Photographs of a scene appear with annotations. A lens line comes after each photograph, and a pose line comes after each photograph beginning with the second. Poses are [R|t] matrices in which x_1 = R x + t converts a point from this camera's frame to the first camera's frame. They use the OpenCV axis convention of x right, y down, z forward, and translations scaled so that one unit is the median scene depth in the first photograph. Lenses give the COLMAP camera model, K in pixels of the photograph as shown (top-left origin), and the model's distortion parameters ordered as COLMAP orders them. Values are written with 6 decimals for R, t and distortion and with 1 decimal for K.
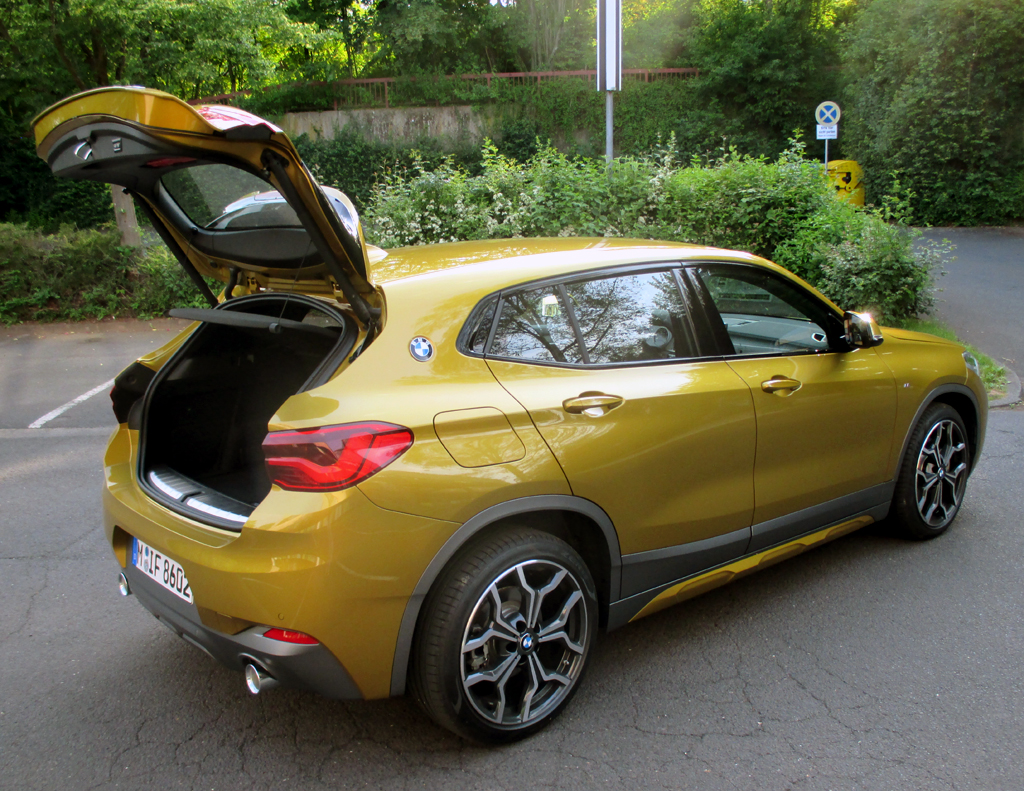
lens RADIAL K [[1014.0, 0, 512.0], [0, 1014.0, 395.5], [0, 0, 1]] dist [-0.095635, 0.021111]
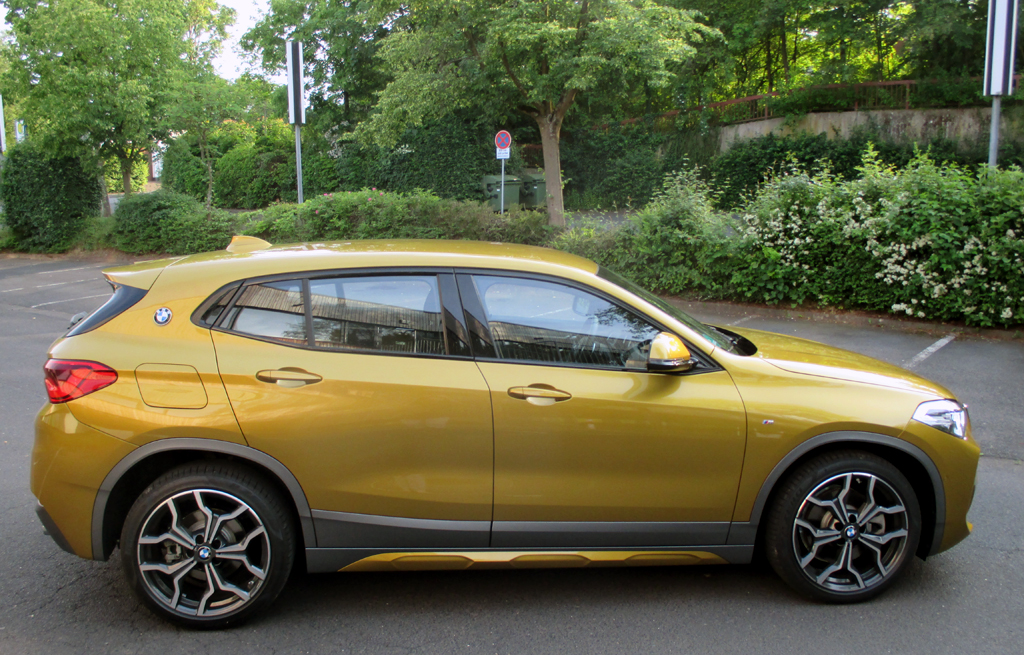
lens RADIAL K [[931.7, 0, 512.0], [0, 931.7, 327.5], [0, 0, 1]] dist [-0.072395, 0.007135]
pose [[0.826688, 0.117548, -0.550244, 0.219004], [-0.141534, 0.989933, -0.001162, -0.021114], [0.544568, 0.078839, 0.835003, 0.051264]]
